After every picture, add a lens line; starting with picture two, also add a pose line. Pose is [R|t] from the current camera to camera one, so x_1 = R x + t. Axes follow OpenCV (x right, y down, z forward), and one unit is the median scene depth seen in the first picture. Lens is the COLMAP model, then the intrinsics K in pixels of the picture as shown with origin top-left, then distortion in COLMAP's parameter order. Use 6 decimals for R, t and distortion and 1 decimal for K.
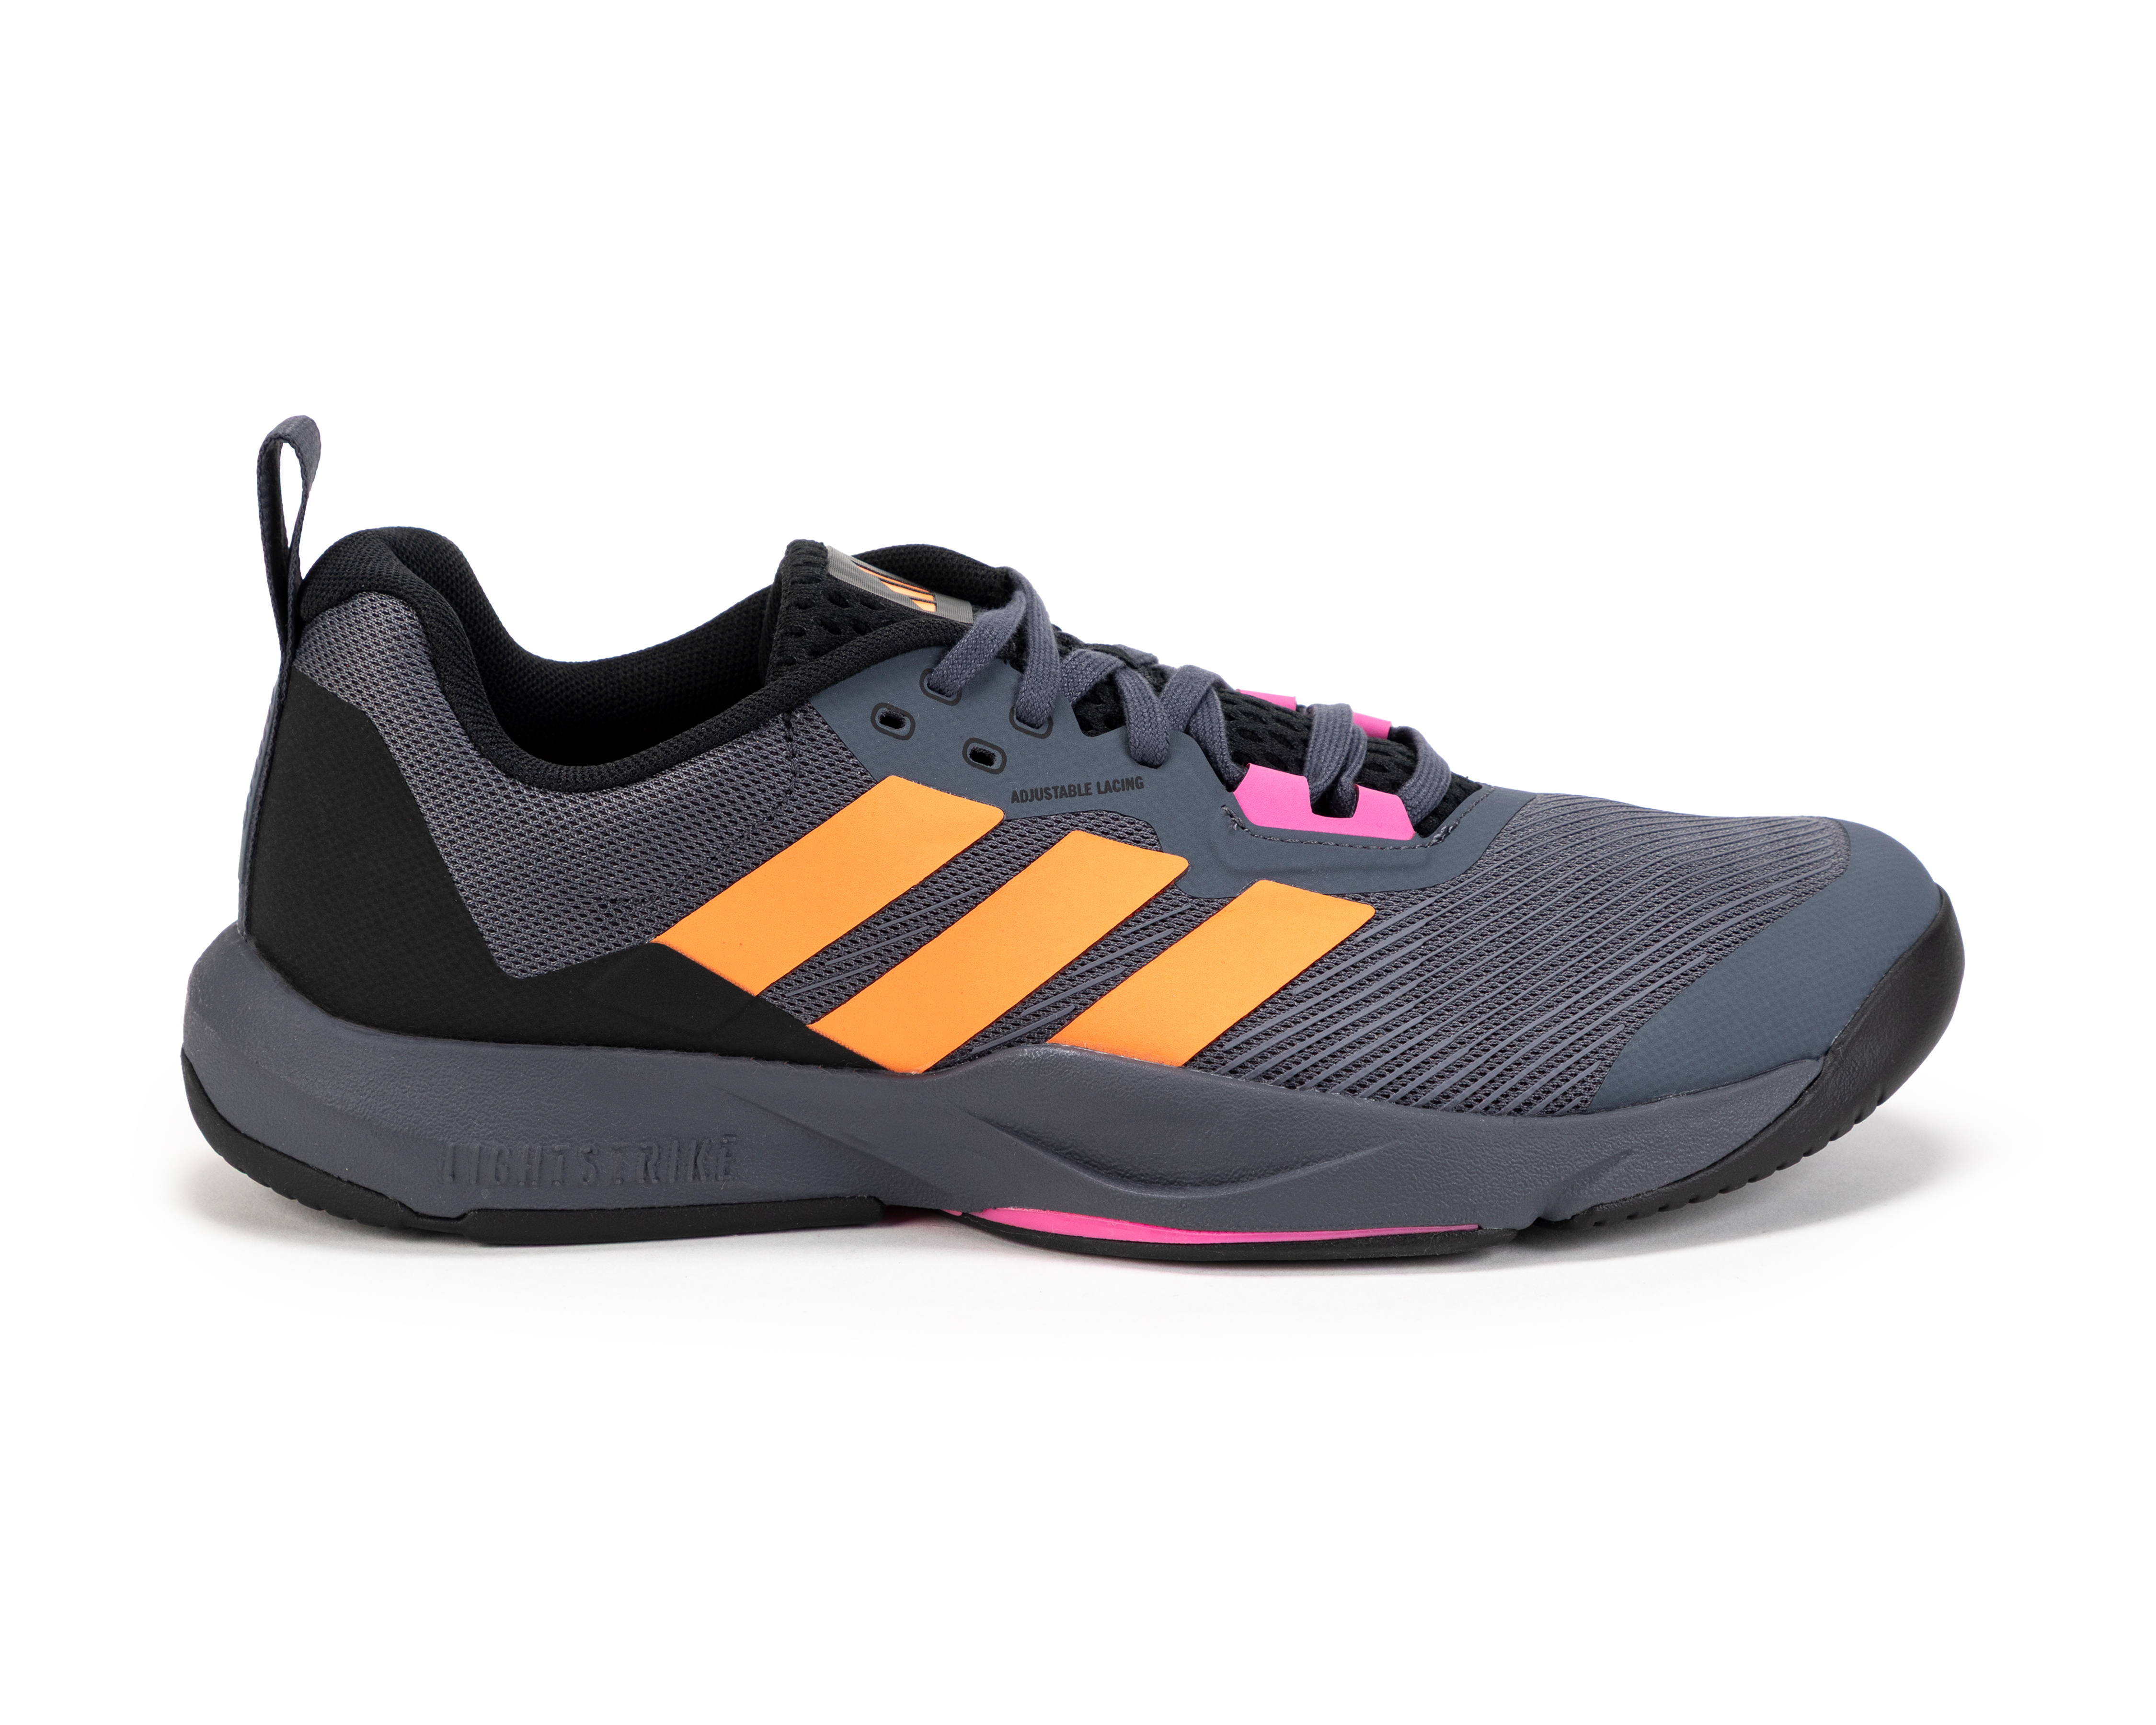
lens RADIAL K [[6906.3, 0, 1077.9], [0, 6906.3, 863.4], [0, 0, 1]] dist [-0.023359, 0.000000]
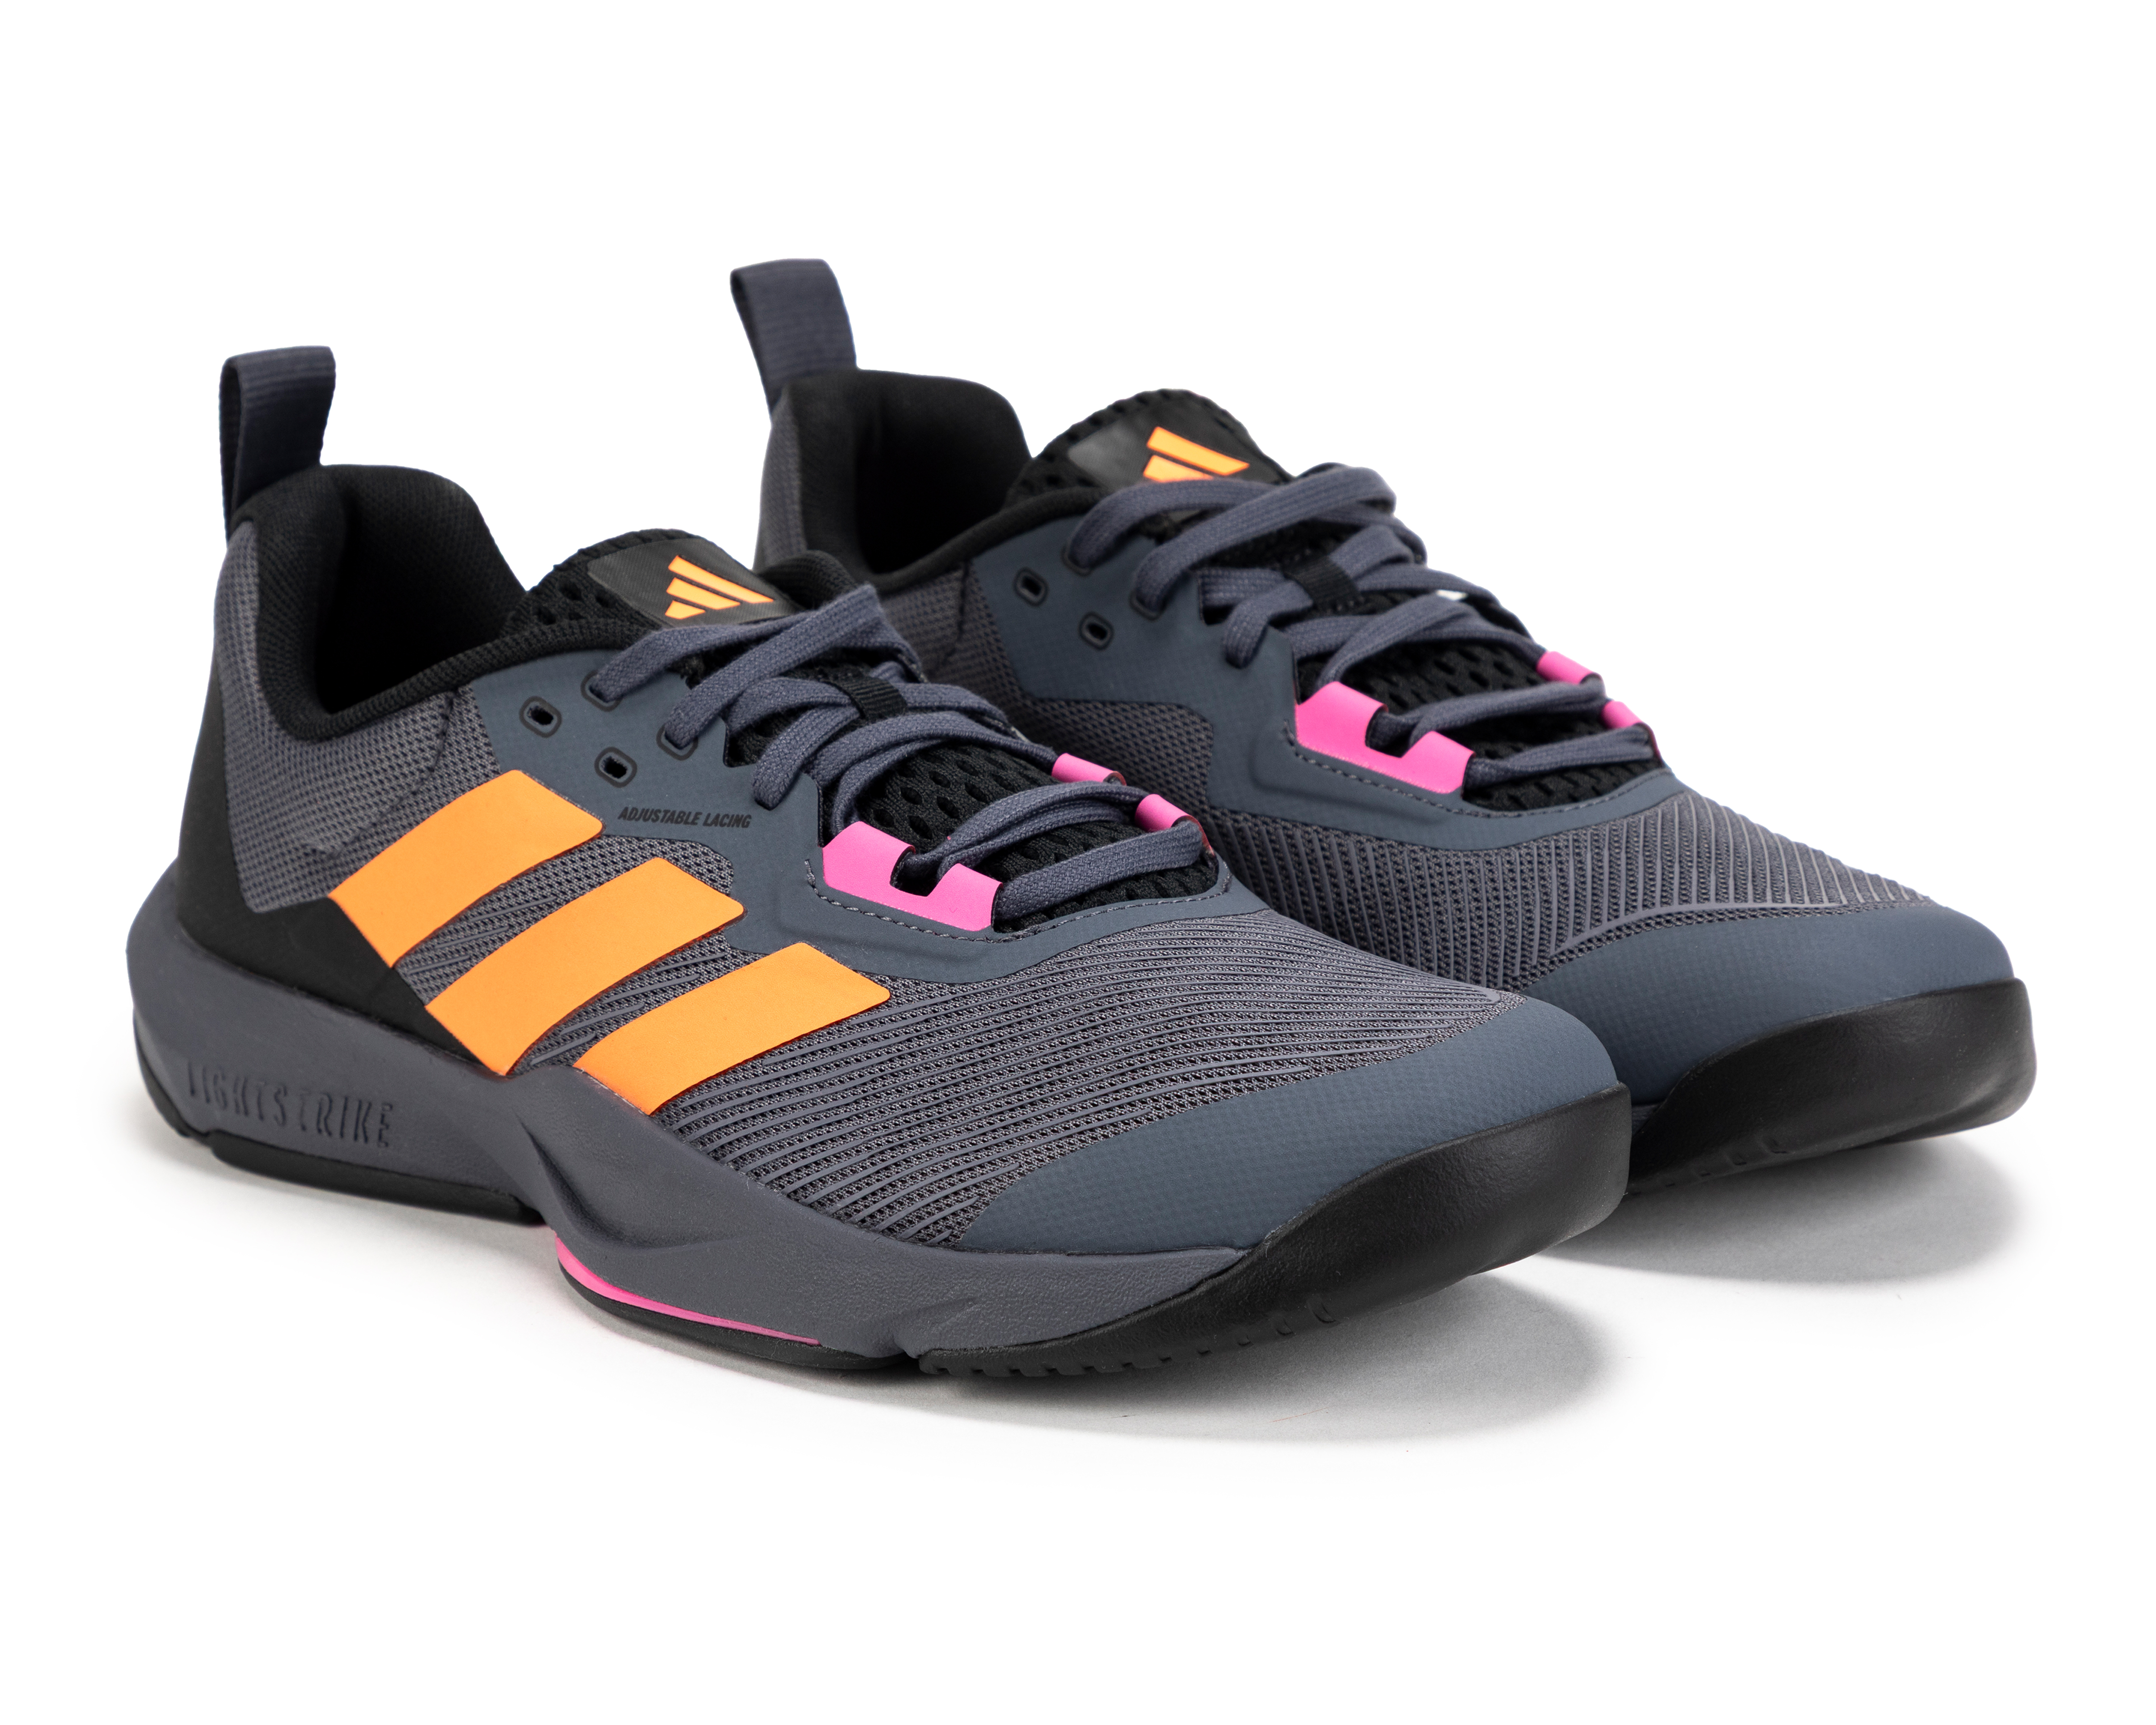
lens RADIAL K [[6906.3, 0, 1078.3], [0, 6906.3, 861.3], [0, 0, 1]] dist [-0.023359, 0.000000]
pose [[0.722058, 0.163165, -0.672317, 0.688887], [-0.156478, 0.985124, 0.071027, -0.081724], [0.673905, 0.053917, 0.736848, 0.329945]]
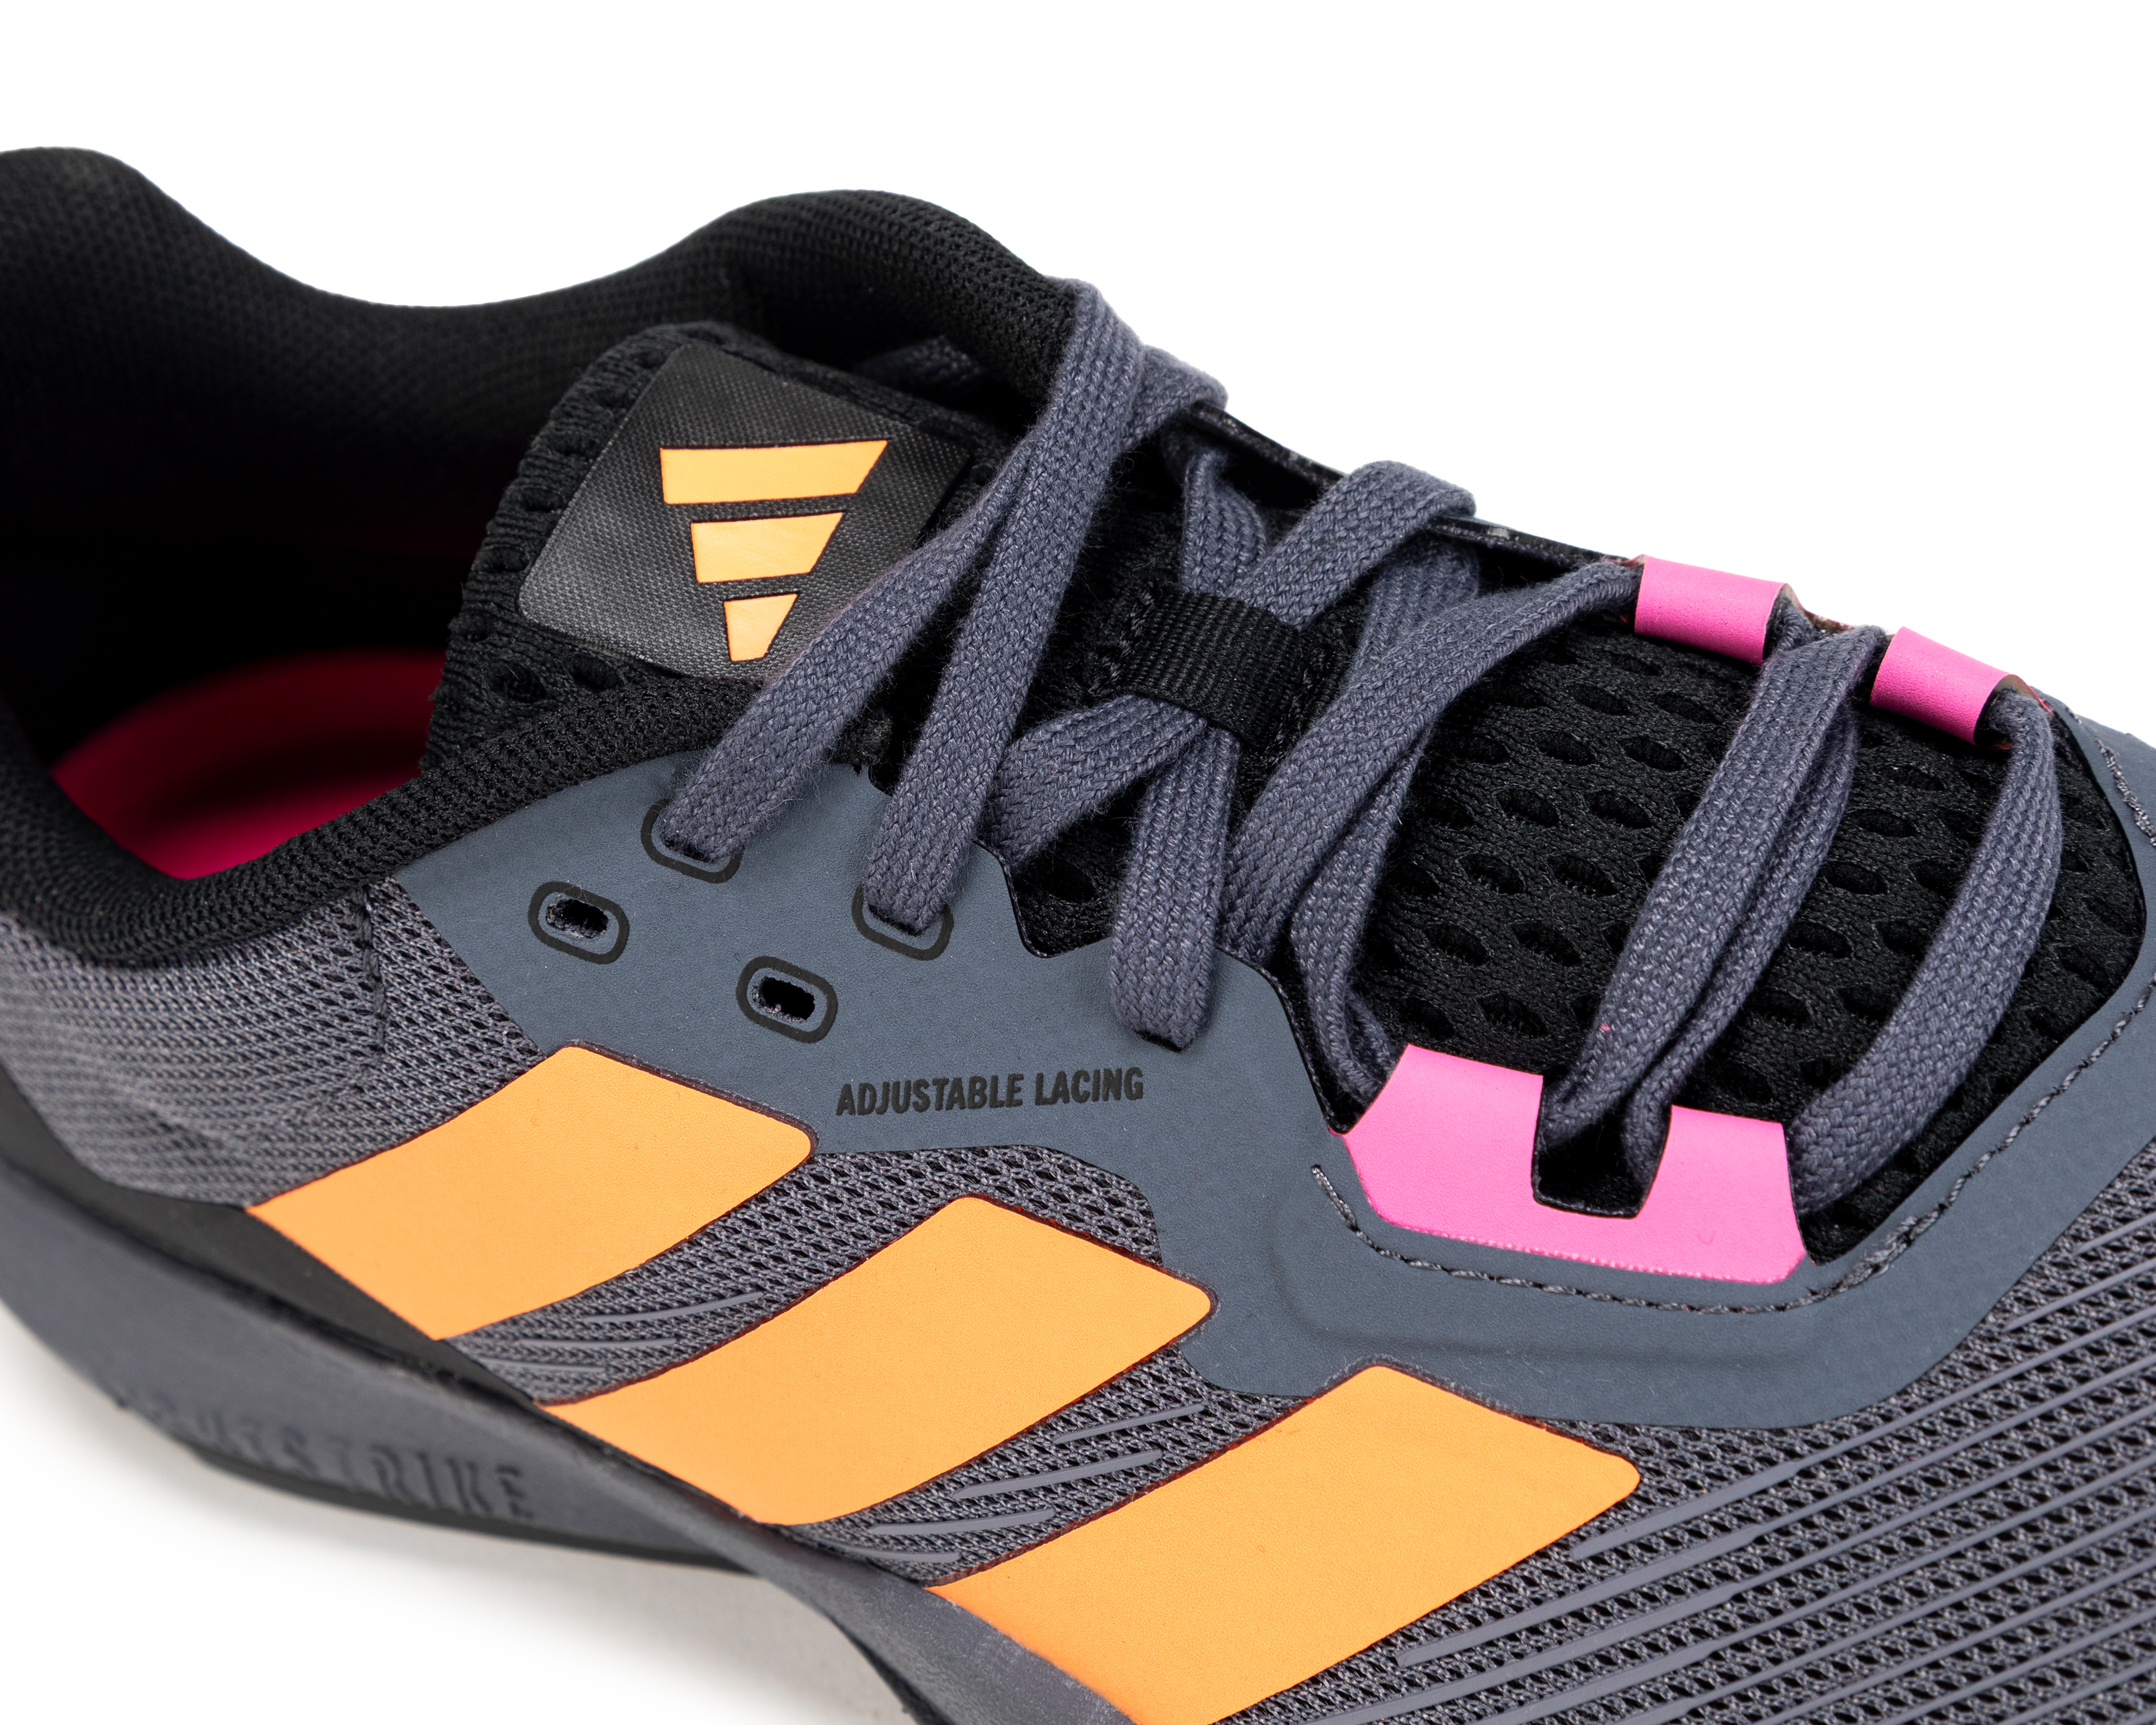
lens RADIAL K [[3618.2, 0, 1083.4], [0, 3618.2, 860.6], [0, 0, 1]] dist [0.076681, 0.000000]
pose [[0.854687, 0.185681, -0.484802, 0.113456], [0.107595, 0.850215, 0.515322, -0.140626], [0.507872, -0.492601, 0.706690, 0.851504]]
